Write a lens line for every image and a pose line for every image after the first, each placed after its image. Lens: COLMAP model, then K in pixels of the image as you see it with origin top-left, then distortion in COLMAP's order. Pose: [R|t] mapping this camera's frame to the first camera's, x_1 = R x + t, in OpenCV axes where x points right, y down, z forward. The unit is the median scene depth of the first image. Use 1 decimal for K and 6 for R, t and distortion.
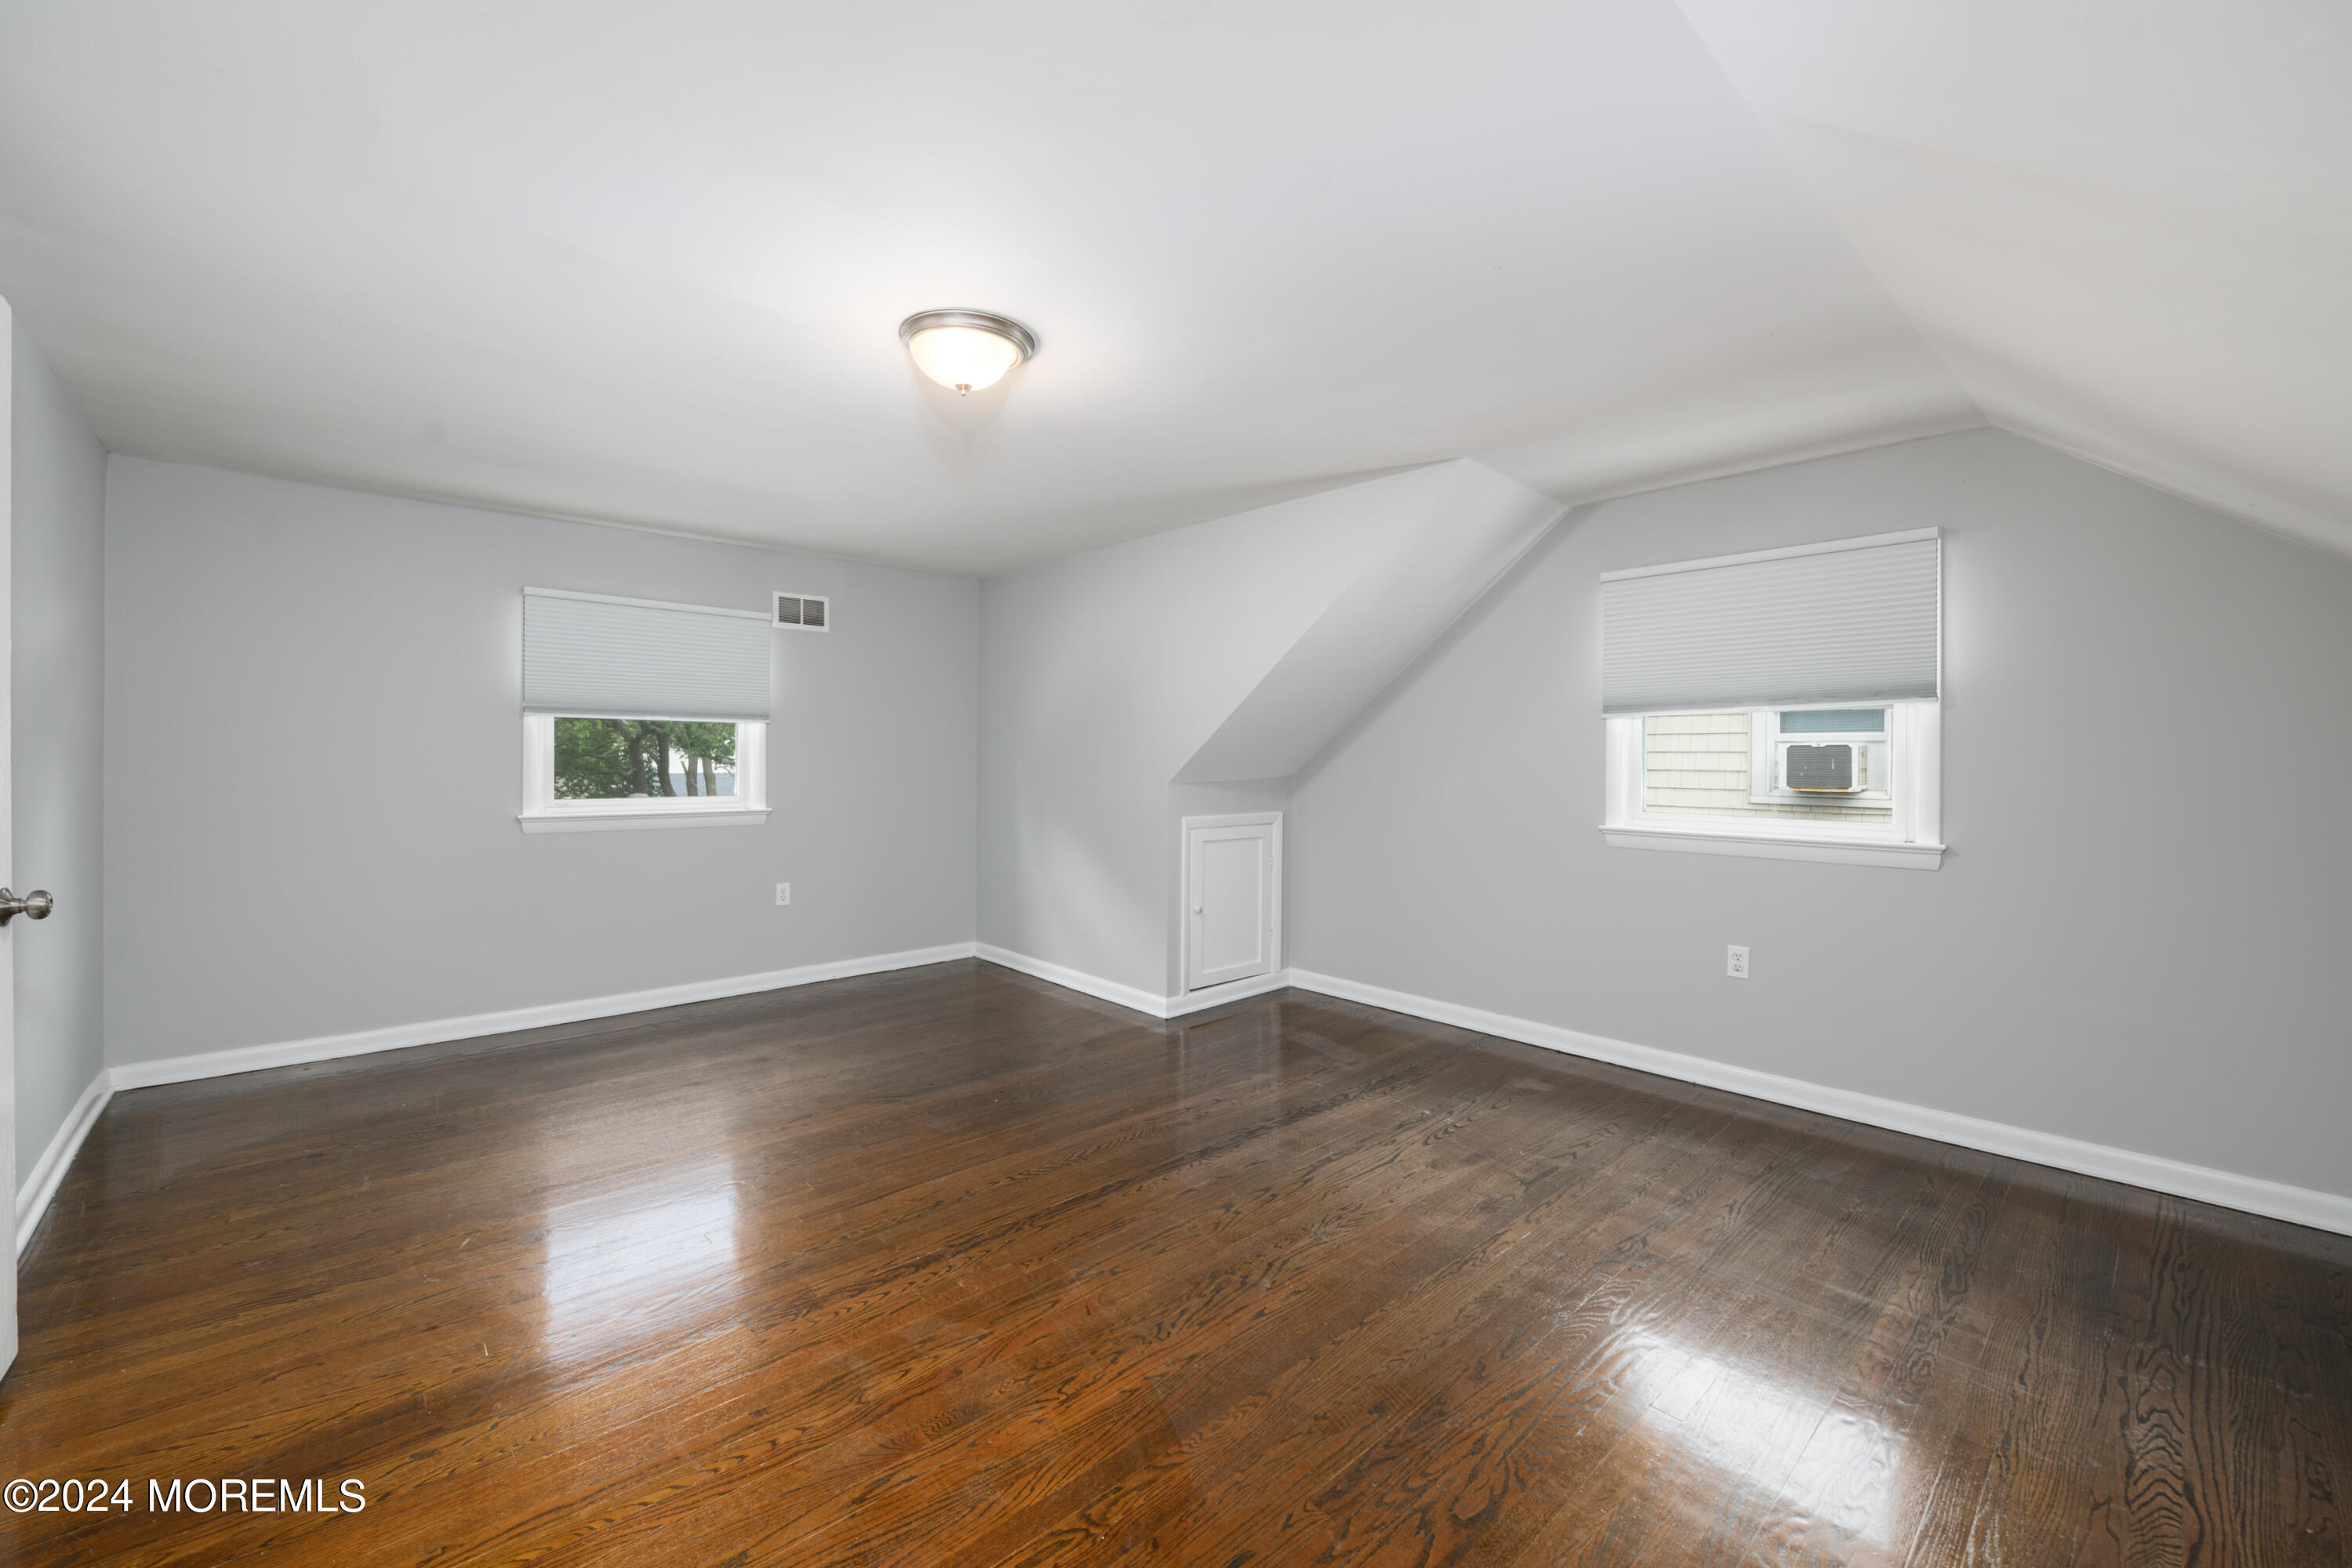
lens RADIAL K [[932.0, 0, 1173.6], [0, 932.0, 773.8], [0, 0, 1]] dist [-0.000488, -0.000159]
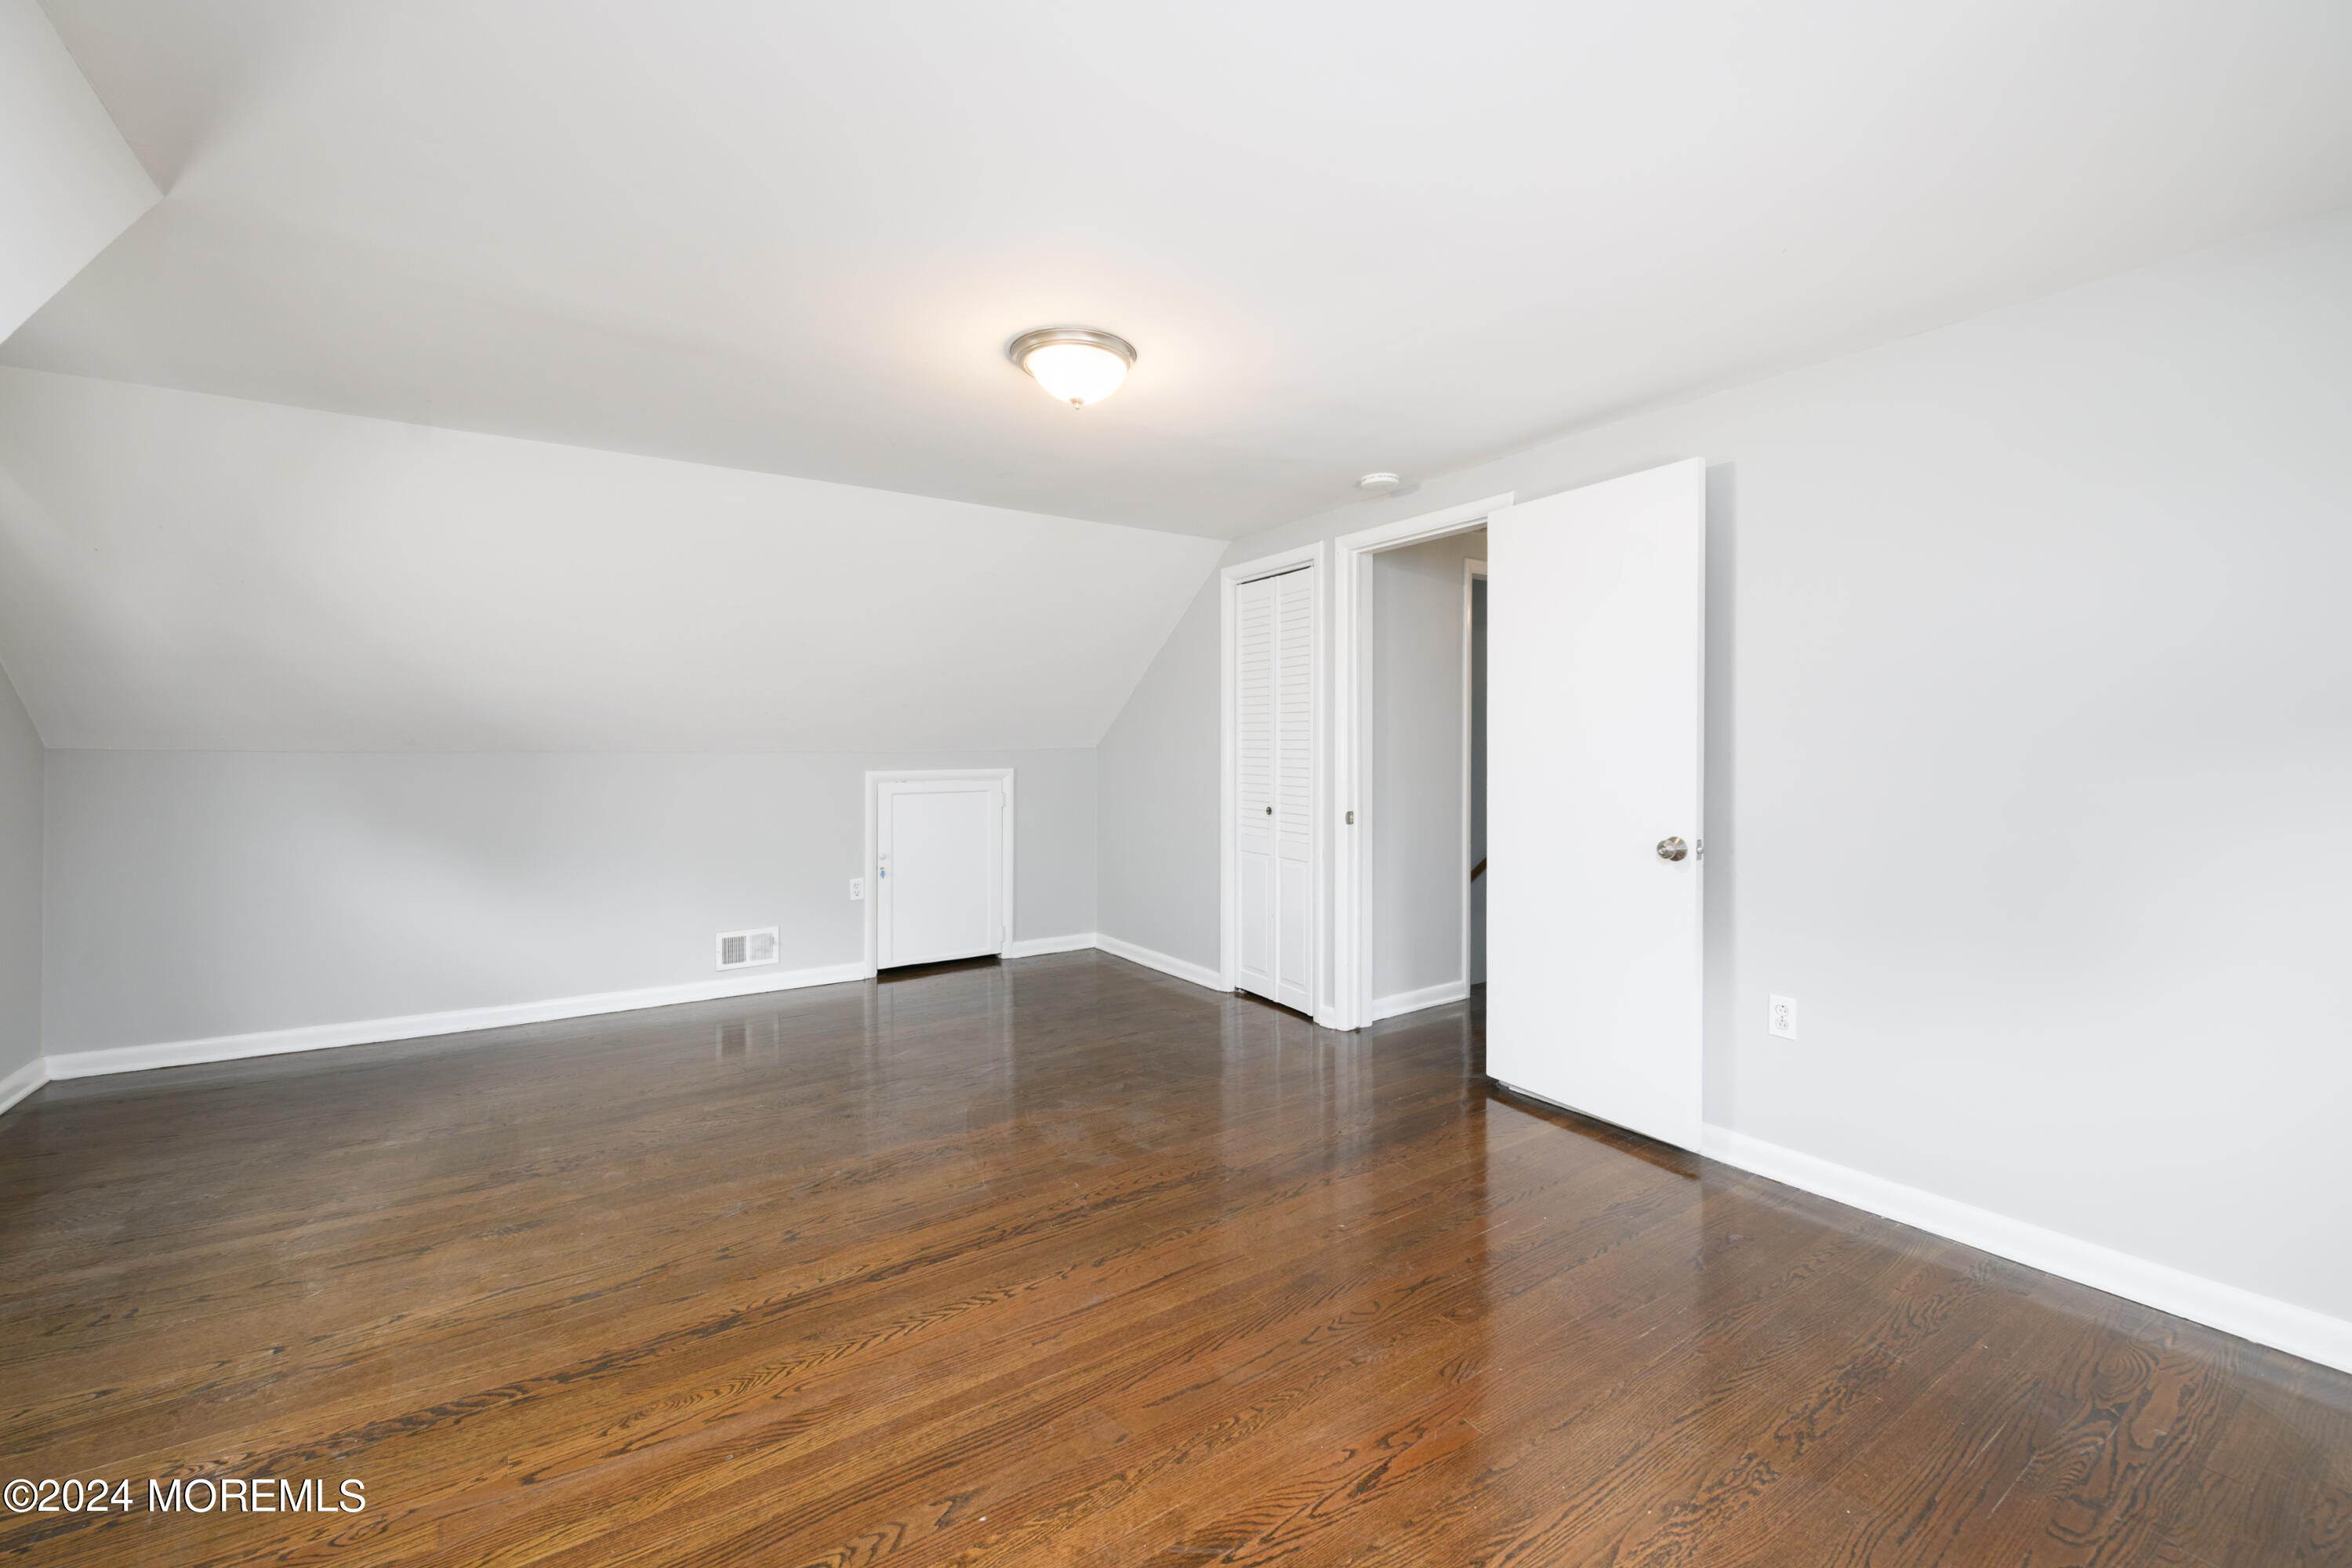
lens RADIAL K [[932.0, 0, 1173.6], [0, 932.0, 773.8], [0, 0, 1]] dist [-0.000488, -0.000159]
pose [[-0.989959, -0.008812, 0.141077, -0.441560], [-0.002961, 0.999129, 0.041632, -0.033188], [-0.141321, 0.040796, -0.989123, 1.836172]]
